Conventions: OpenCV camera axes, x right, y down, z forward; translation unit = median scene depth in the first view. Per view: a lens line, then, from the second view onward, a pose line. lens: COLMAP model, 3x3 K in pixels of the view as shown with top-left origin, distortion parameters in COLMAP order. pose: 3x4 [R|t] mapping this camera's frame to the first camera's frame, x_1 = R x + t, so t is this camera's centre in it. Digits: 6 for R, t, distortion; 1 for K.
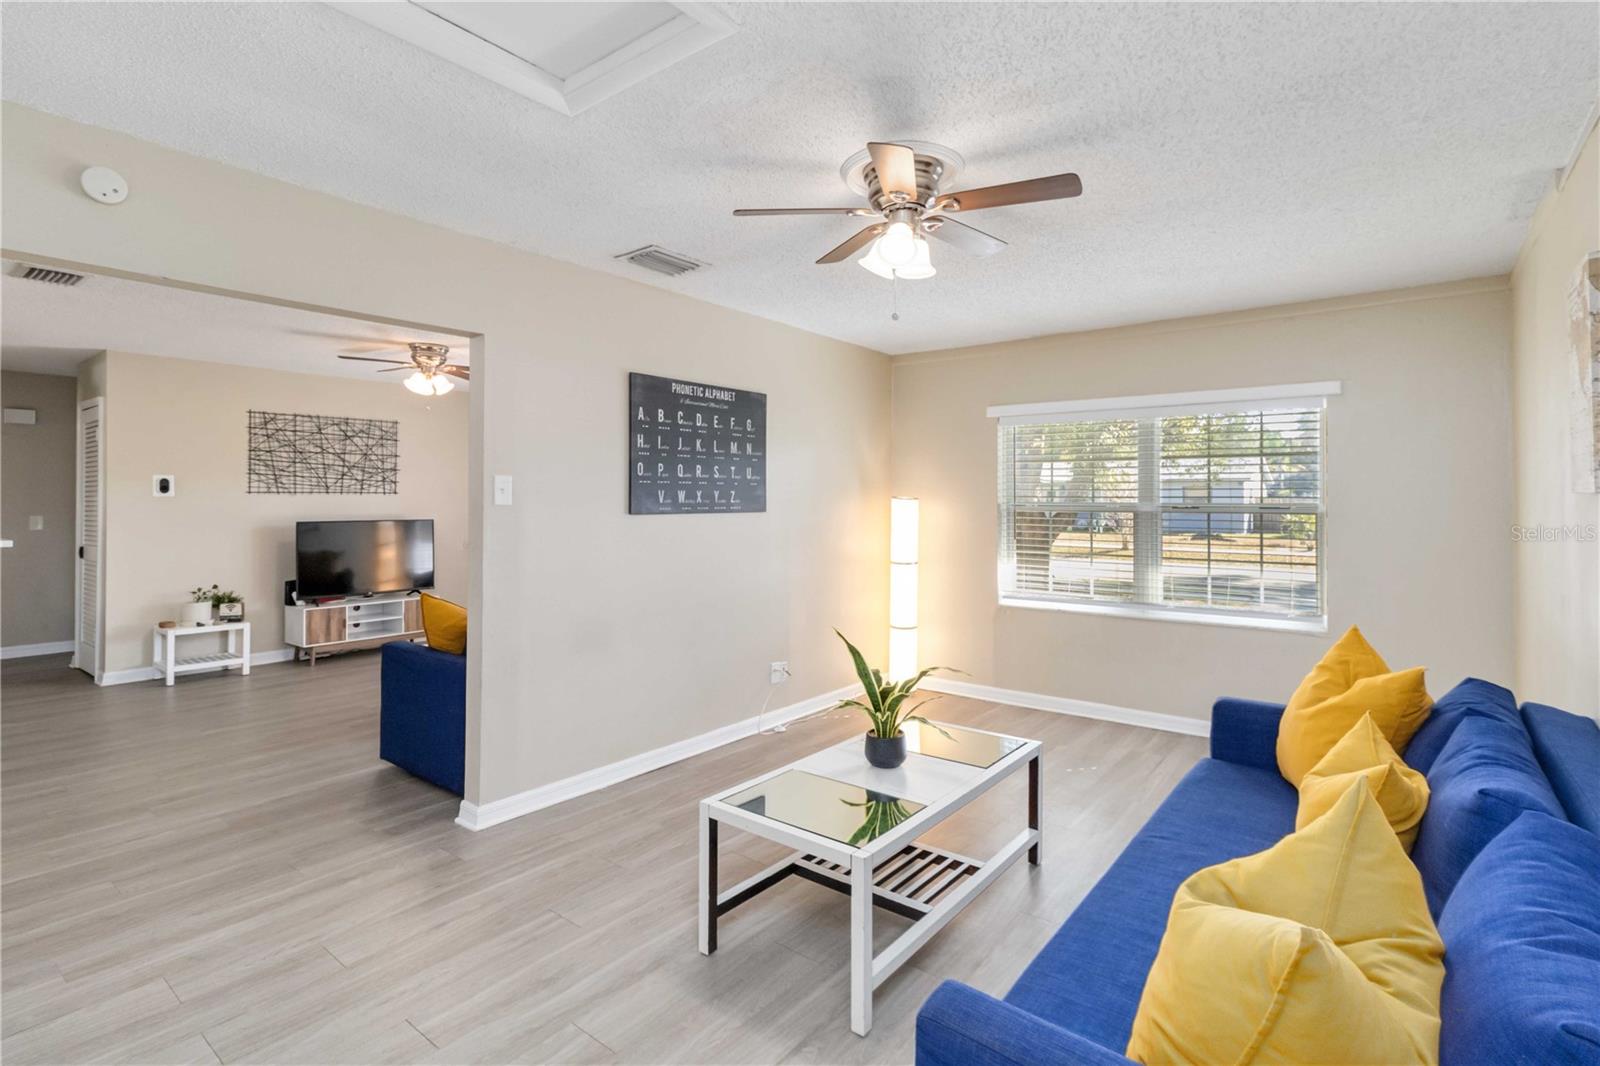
lens RADIAL K [[751.0, 0, 795.3], [0, 751.0, 506.0], [0, 0, 1]] dist [0.000625, -0.000160]
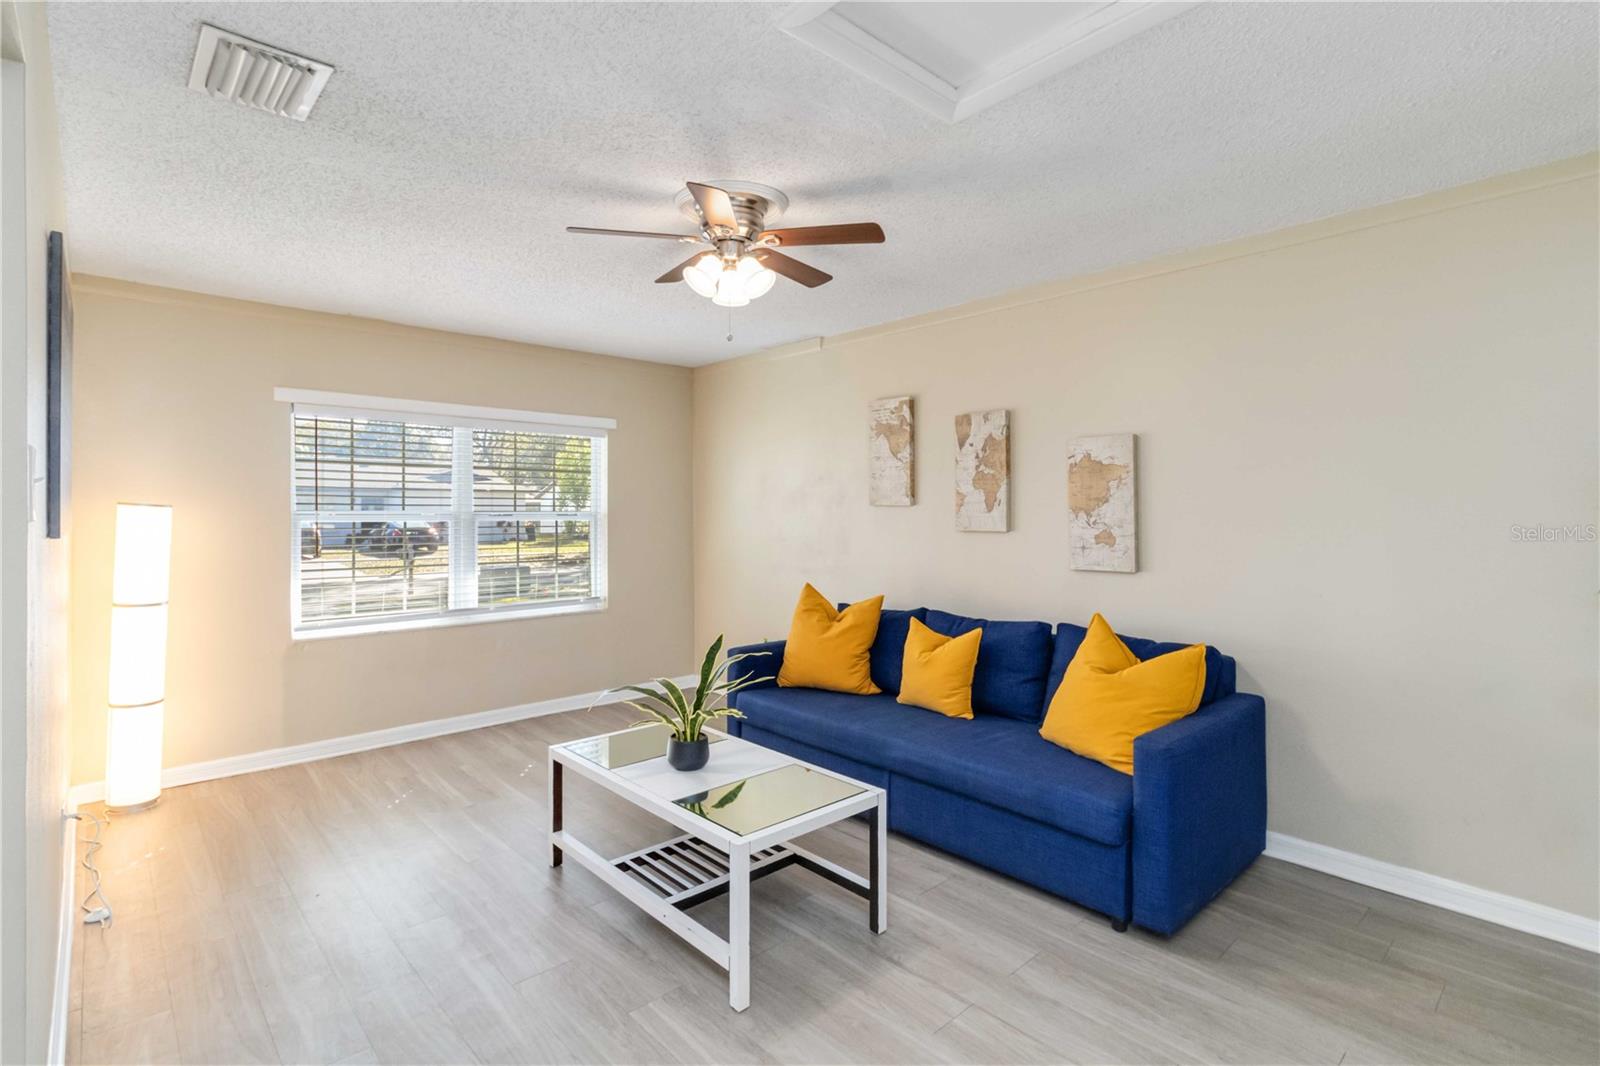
lens RADIAL K [[783.6, 0, 802.7], [0, 783.6, 512.7], [0, 0, 1]] dist [-0.000699, 0.000016]
pose [[0.157523, -0.005290, 0.987501, -0.571253], [0.006927, 0.999967, 0.004252, -0.003192], [-0.987491, 0.006170, 0.157554, 0.427335]]
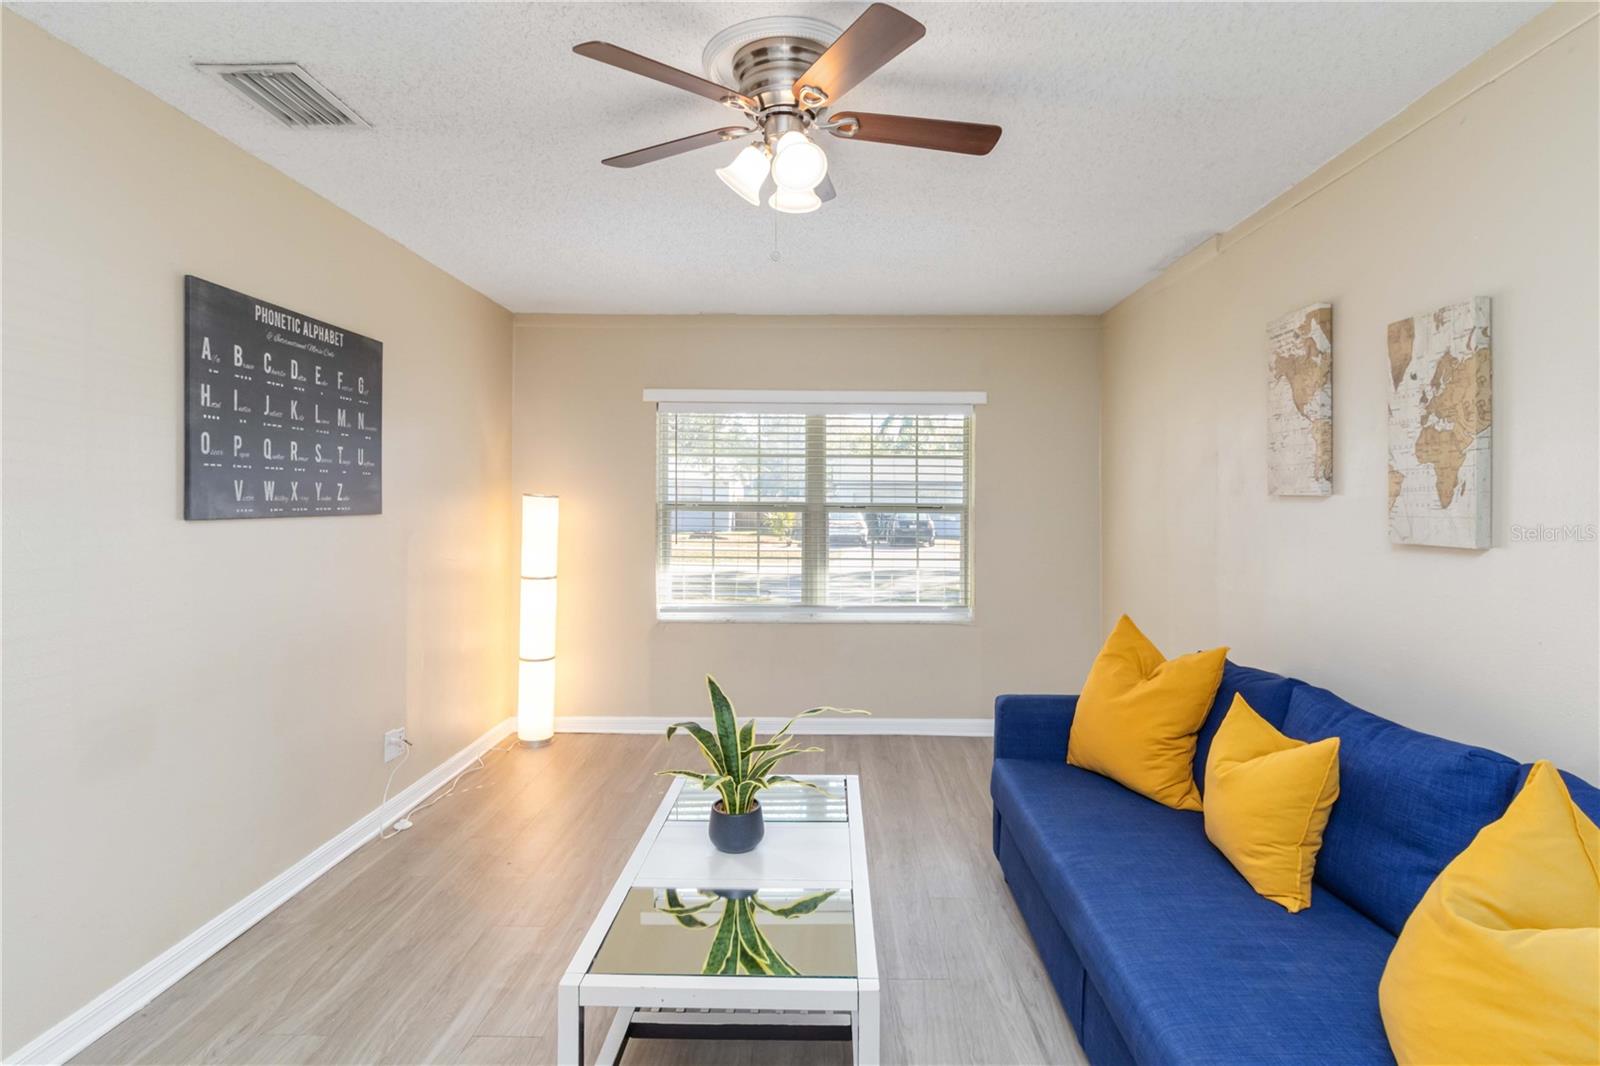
lens RADIAL K [[819.9, 0, 798.9], [0, 819.9, 513.5], [0, 0, 1]] dist [0.002528, 0.000379]
pose [[0.797846, -0.006876, 0.602822, -0.208475], [0.000785, 0.999946, 0.010366, -0.000443], [-0.602861, -0.007797, 0.797808, 0.193089]]
